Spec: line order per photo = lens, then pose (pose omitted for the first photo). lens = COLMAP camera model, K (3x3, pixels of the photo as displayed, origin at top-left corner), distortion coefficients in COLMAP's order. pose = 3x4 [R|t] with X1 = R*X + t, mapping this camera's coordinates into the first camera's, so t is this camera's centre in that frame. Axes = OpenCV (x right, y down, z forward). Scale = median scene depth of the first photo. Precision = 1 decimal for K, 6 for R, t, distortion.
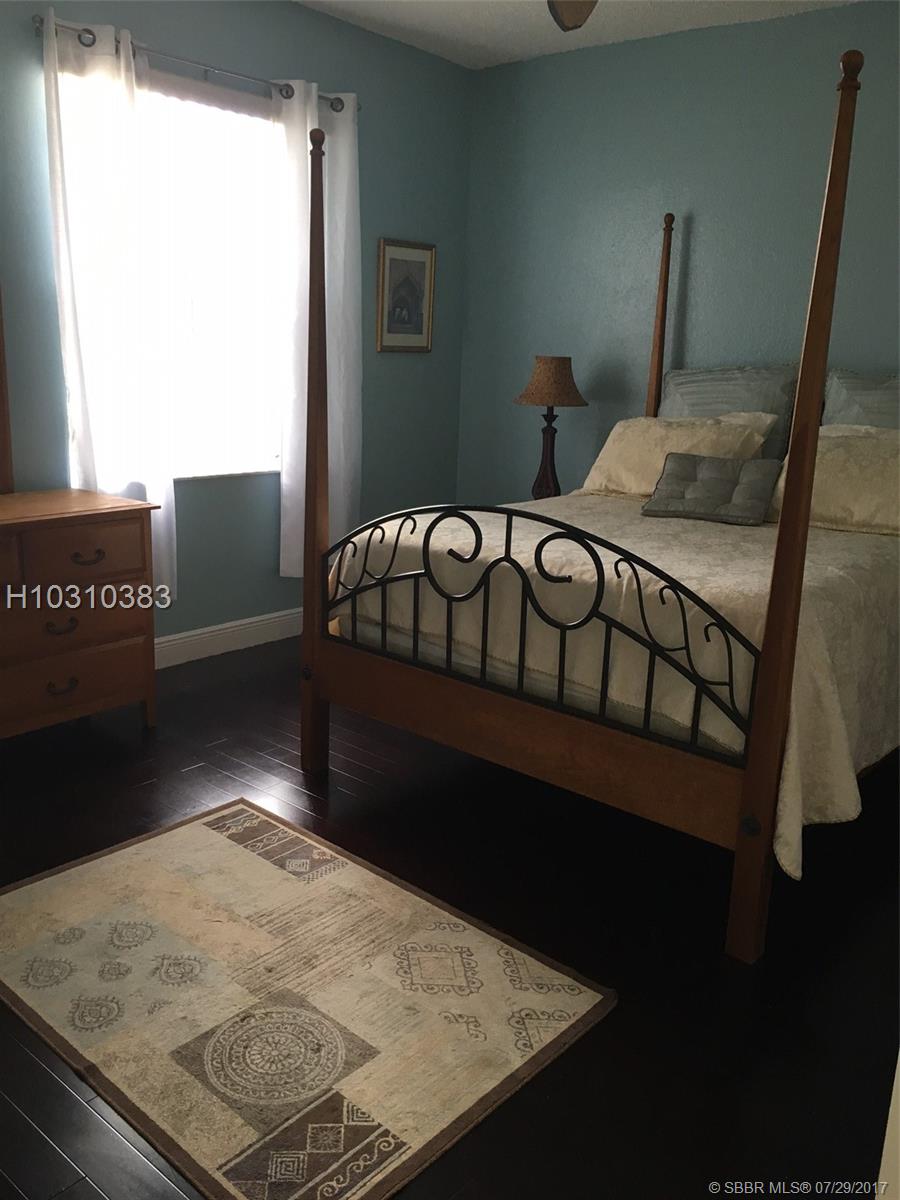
lens RADIAL K [[1024.9, 0, 454.9], [0, 1024.9, 601.3], [0, 0, 1]] dist [0.080367, -0.103585]
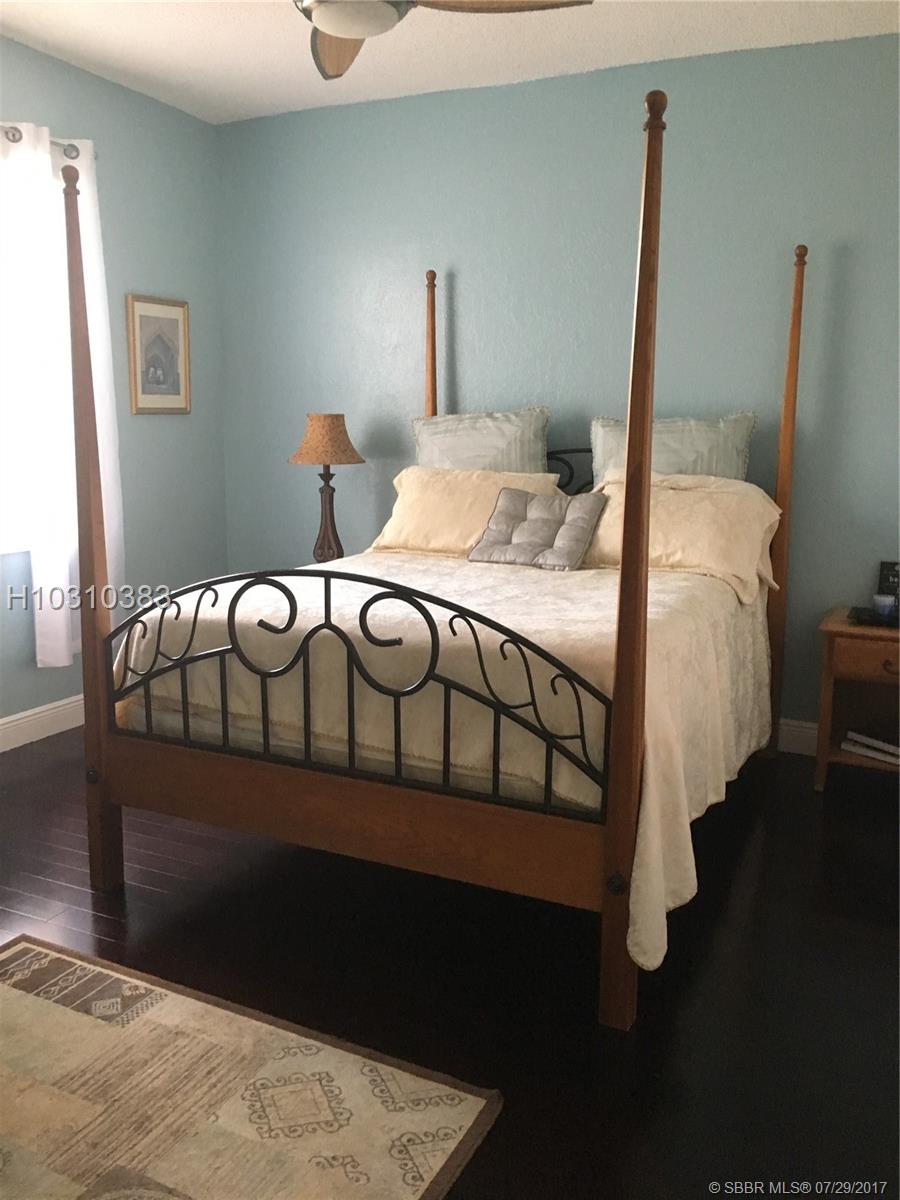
lens RADIAL K [[1024.9, 0, 450.4], [0, 1024.9, 596.0], [0, 0, 1]] dist [0.080367, -0.103585]
pose [[0.967252, -0.074148, 0.242745, -0.061327], [0.090062, 0.994410, -0.055116, -0.006809], [-0.237302, 0.075173, 0.968523, 0.082330]]
